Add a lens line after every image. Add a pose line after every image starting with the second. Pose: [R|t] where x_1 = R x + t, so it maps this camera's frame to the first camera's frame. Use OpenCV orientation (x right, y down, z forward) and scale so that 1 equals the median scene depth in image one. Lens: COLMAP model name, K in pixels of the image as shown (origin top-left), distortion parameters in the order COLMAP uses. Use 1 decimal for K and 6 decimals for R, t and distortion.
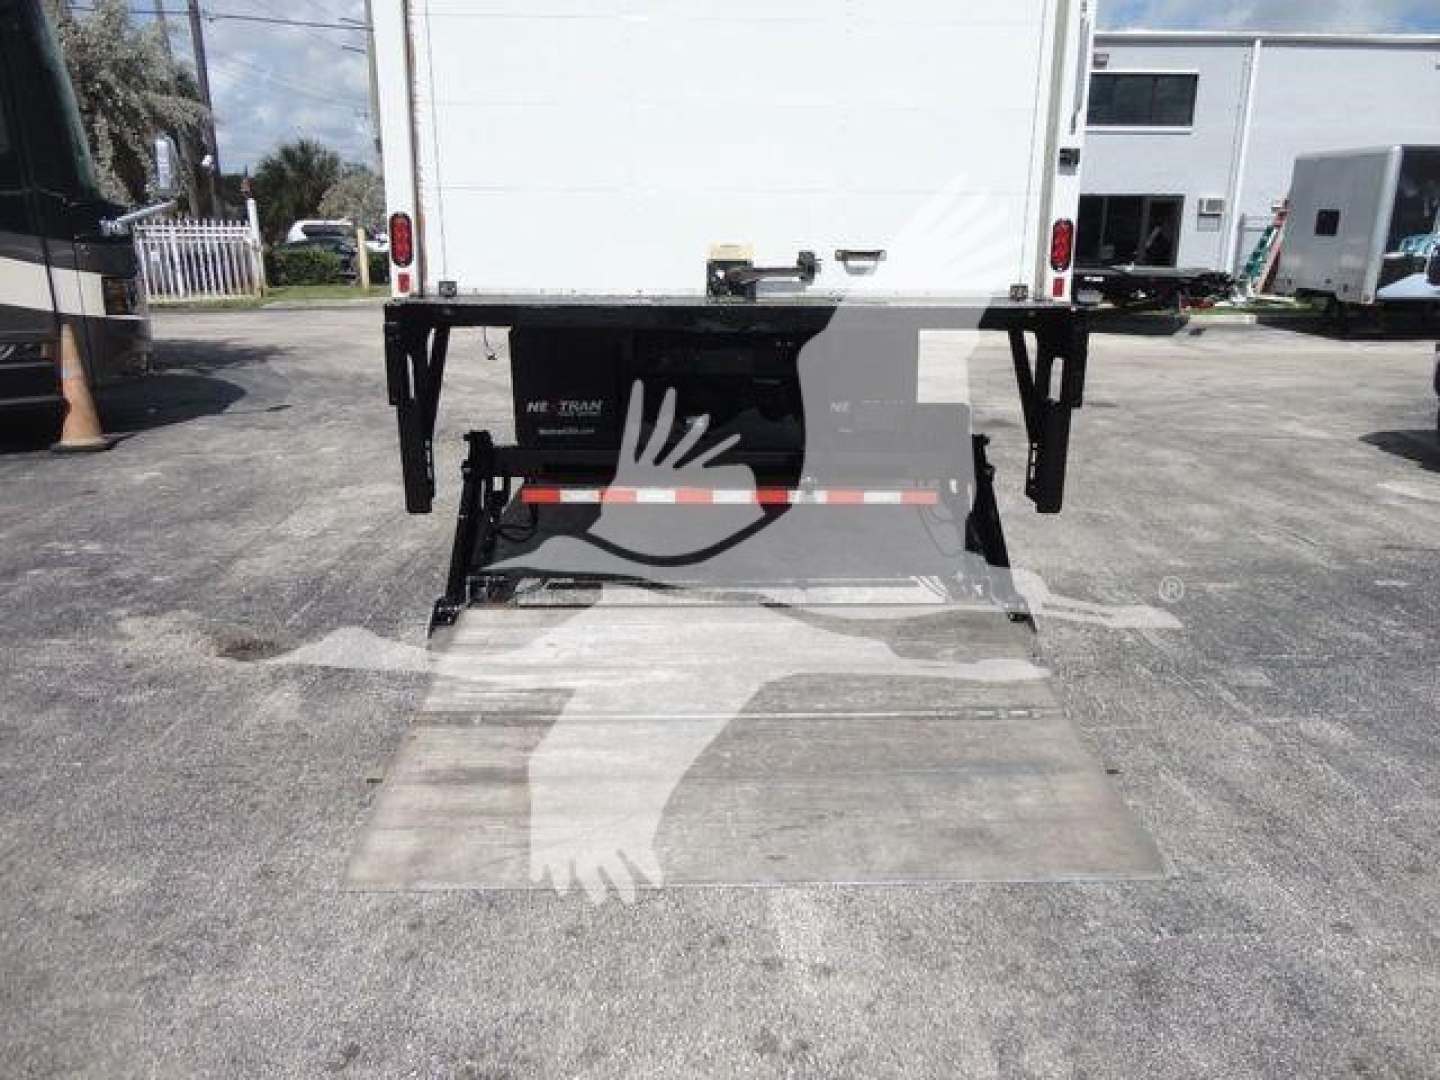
lens RADIAL K [[1046.9, 0, 720.0], [0, 1046.9, 540.0], [0, 0, 1]] dist [0.001043, -0.004899]
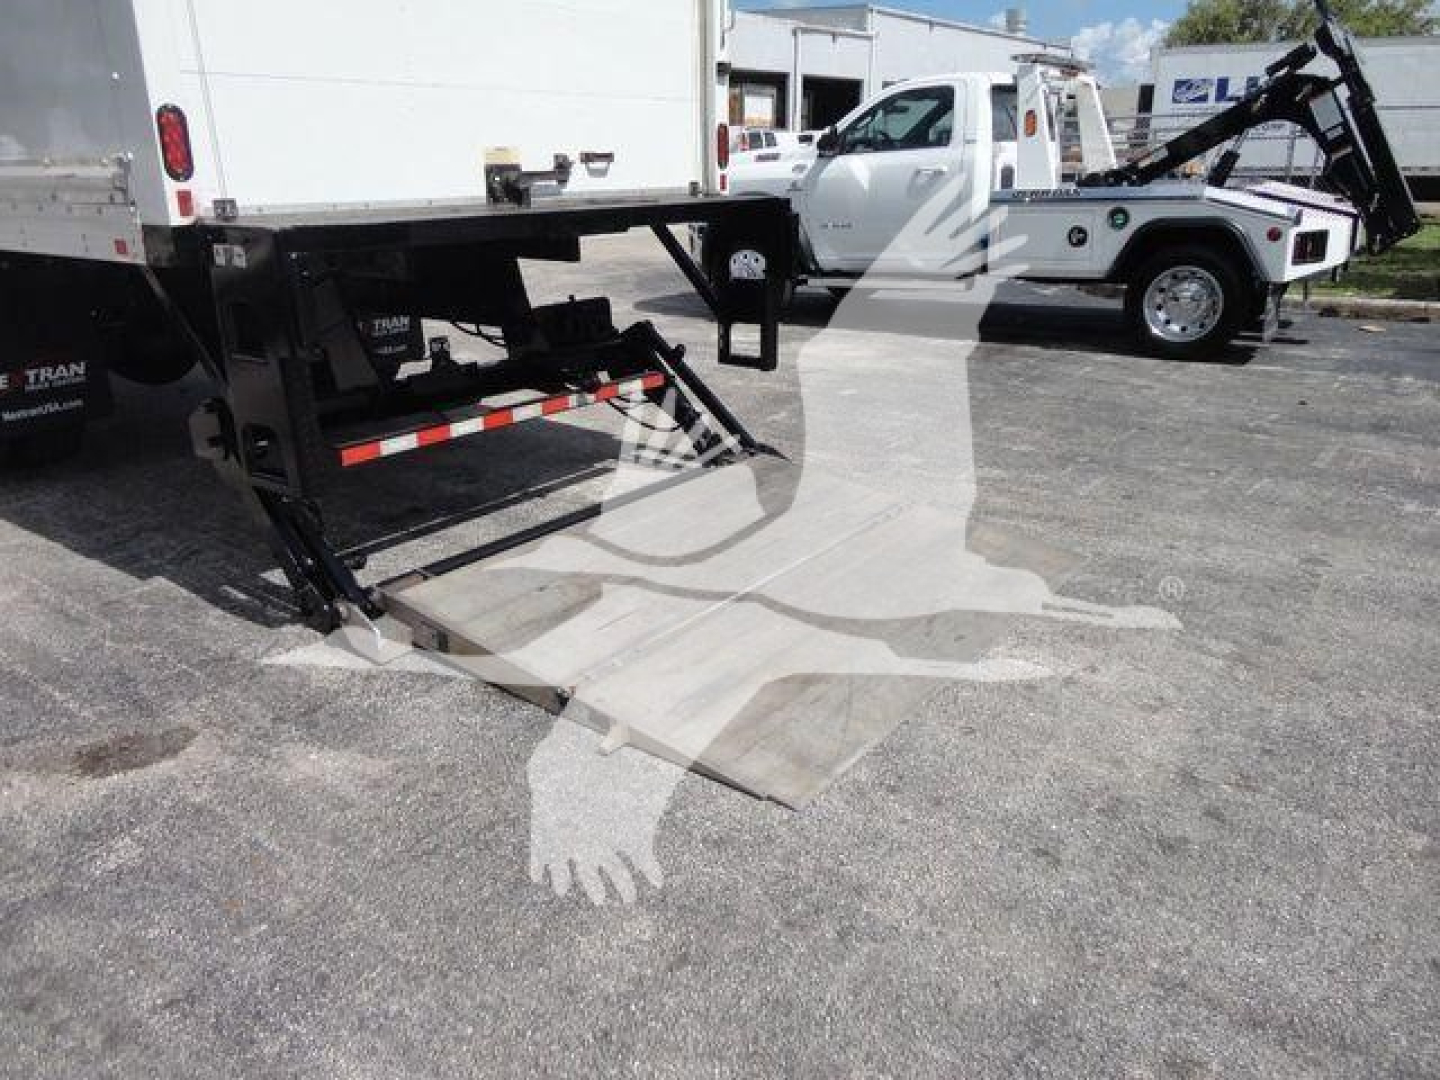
lens RADIAL K [[1052.6, 0, 720.0], [0, 1052.6, 540.0], [0, 0, 1]] dist [-0.004282, 0.000732]
pose [[0.624572, -0.277938, 0.729836, -0.468155], [0.219984, 0.959299, 0.177067, -0.046170], [-0.749344, 0.049961, 0.660293, 0.167161]]
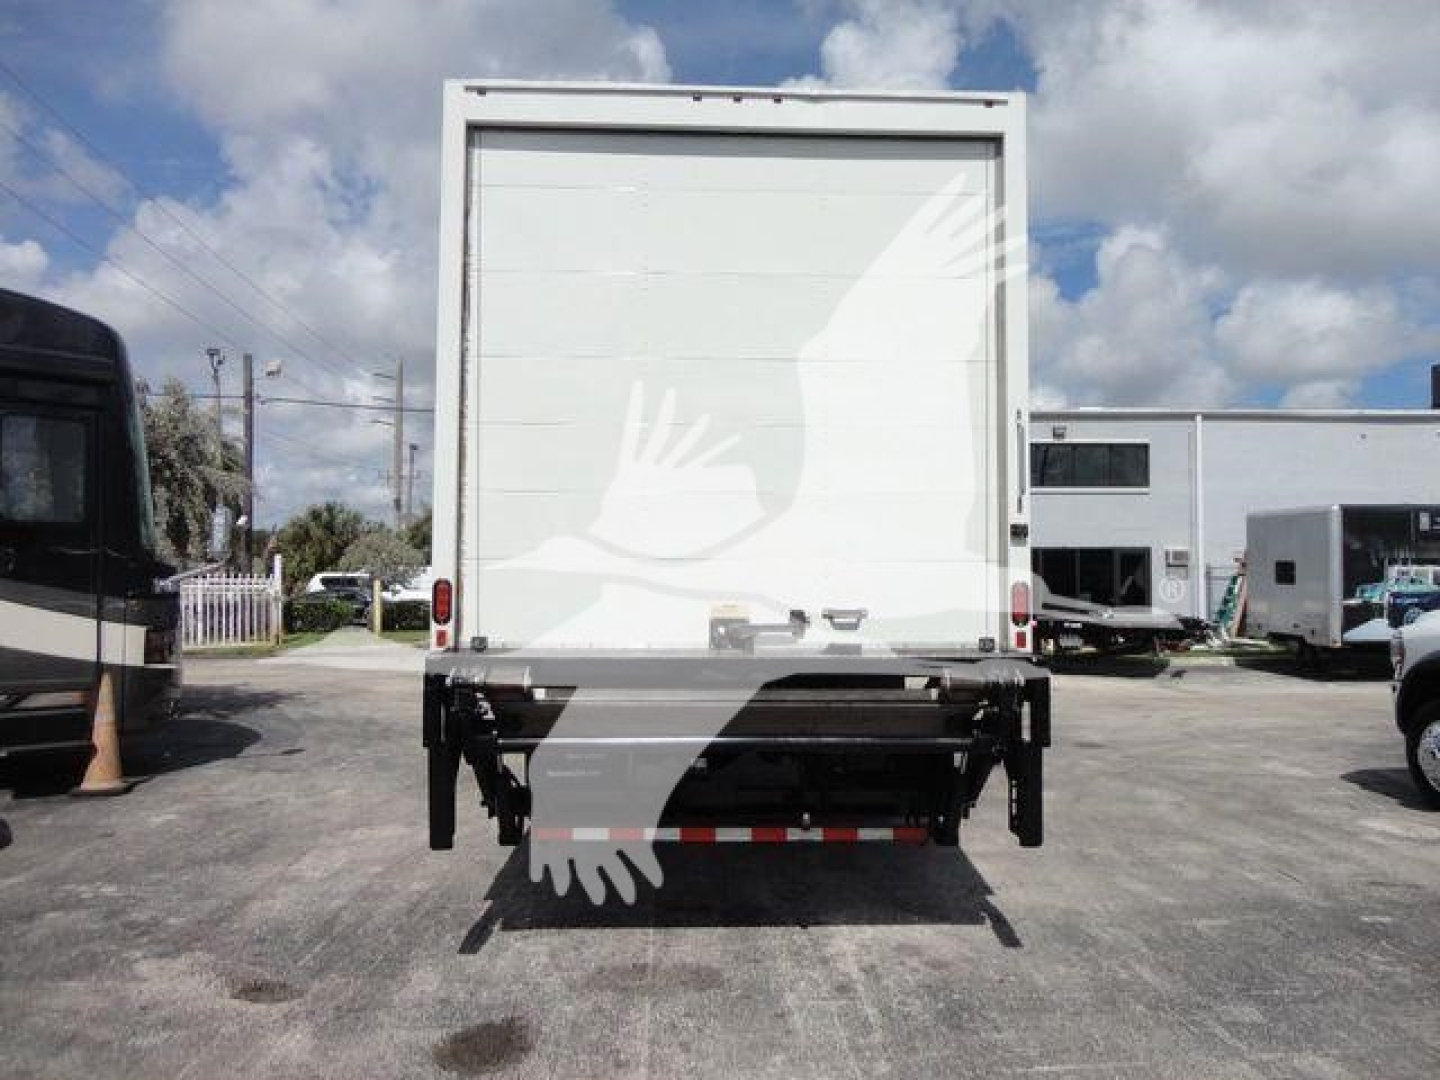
lens RADIAL K [[1040.6, 0, 718.1], [0, 1040.6, 548.0], [0, 0, 1]] dist [-0.000503, 0.000506]
pose [[0.999990, -0.004254, 0.001160, -0.003251], [0.004404, 0.950035, -0.312113, 0.009288], [0.000226, 0.312115, 0.950044, -0.069103]]
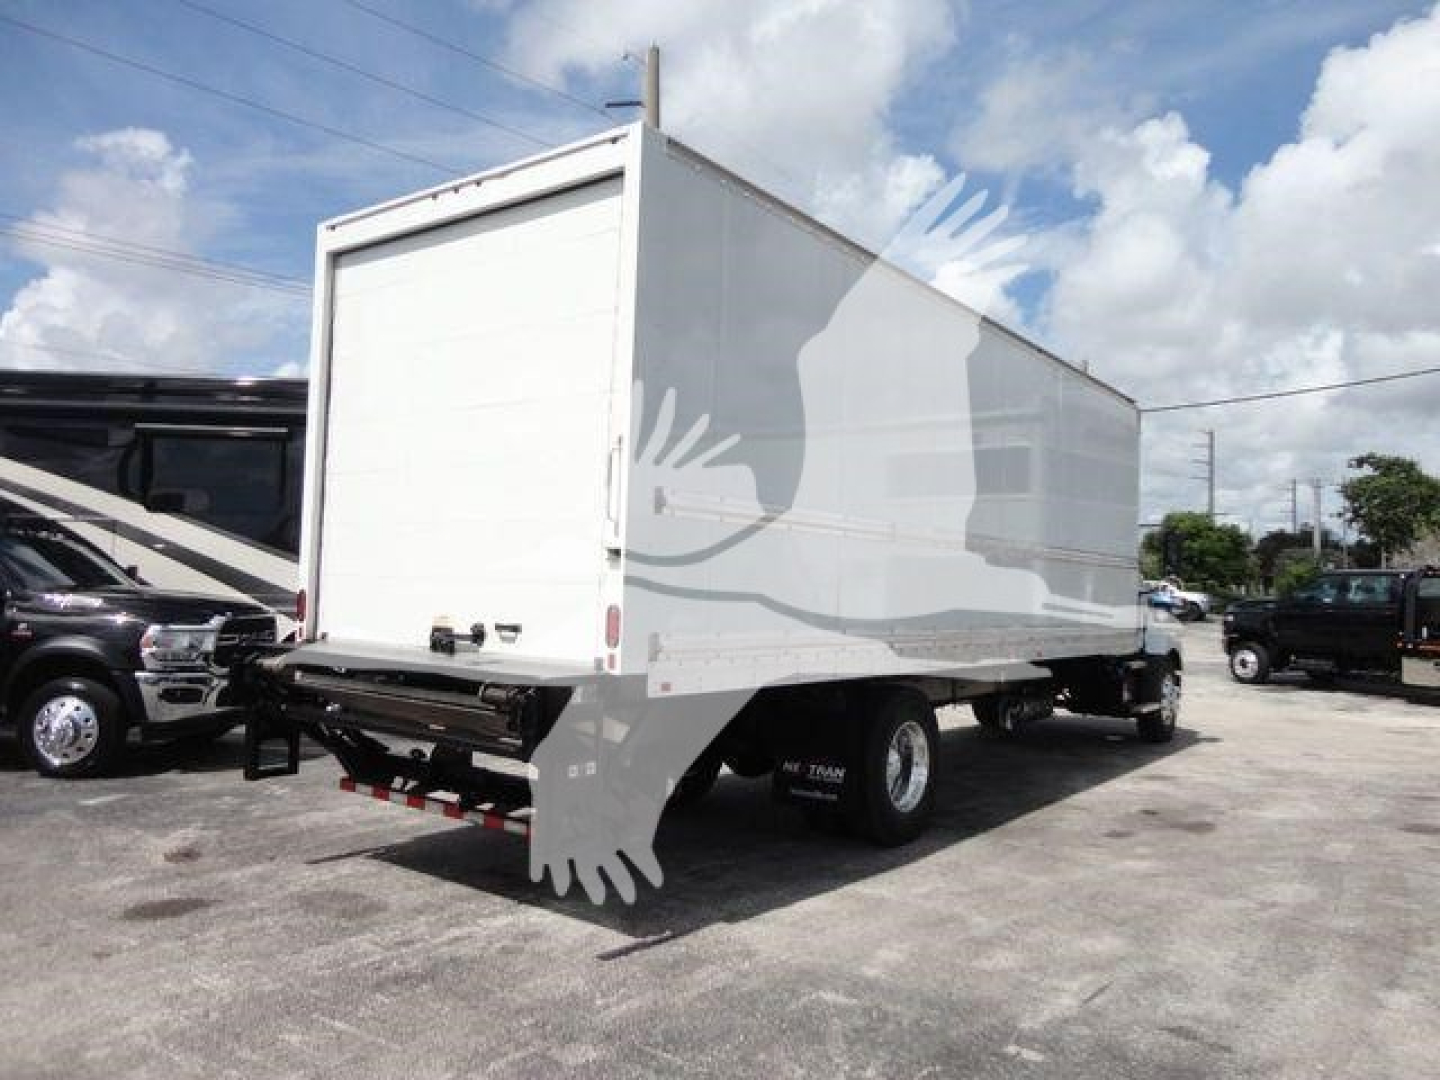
lens RADIAL K [[1018.6, 0, 695.5], [0, 1018.6, 559.2], [0, 0, 1]] dist [0.004844, 0.002815]
pose [[0.779191, -0.001472, -0.626785, 0.779574], [-0.192899, 0.950899, -0.242036, -0.066772], [0.596366, 0.309499, 0.740648, 0.131666]]
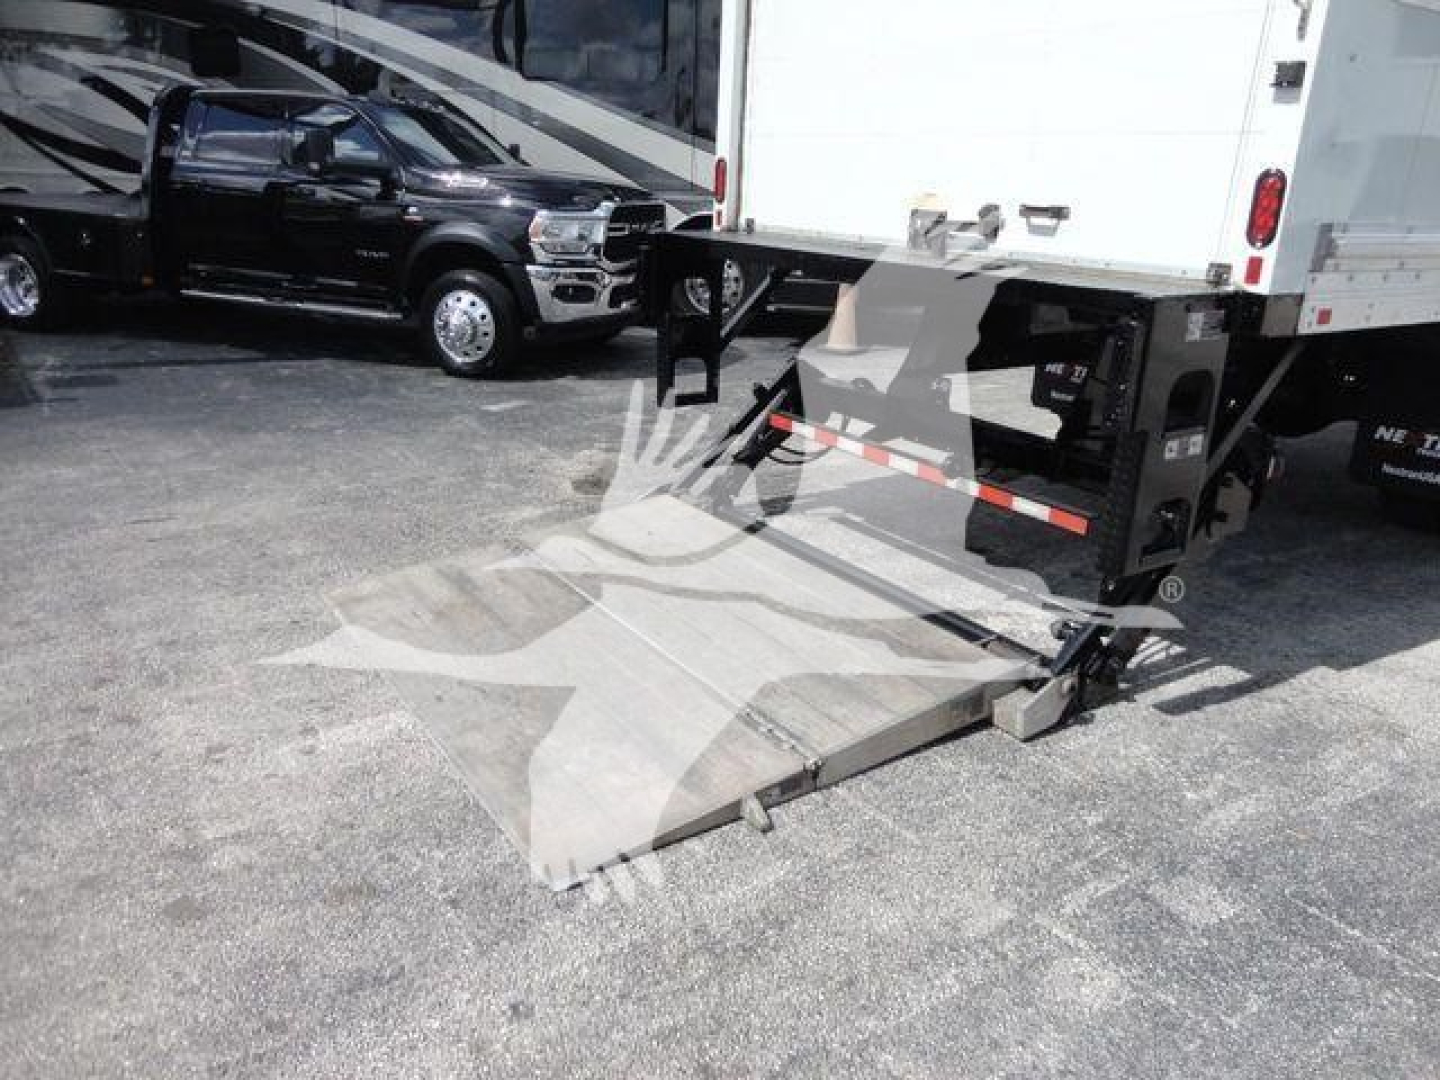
lens RADIAL K [[1043.6, 0, 713.9], [0, 1043.6, 523.8], [0, 0, 1]] dist [-0.006882, -0.000207]
pose [[0.539160, 0.279162, -0.794591, 0.508445], [-0.255589, 0.953207, 0.161462, -0.073519], [0.802484, 0.116035, 0.585282, 0.240522]]
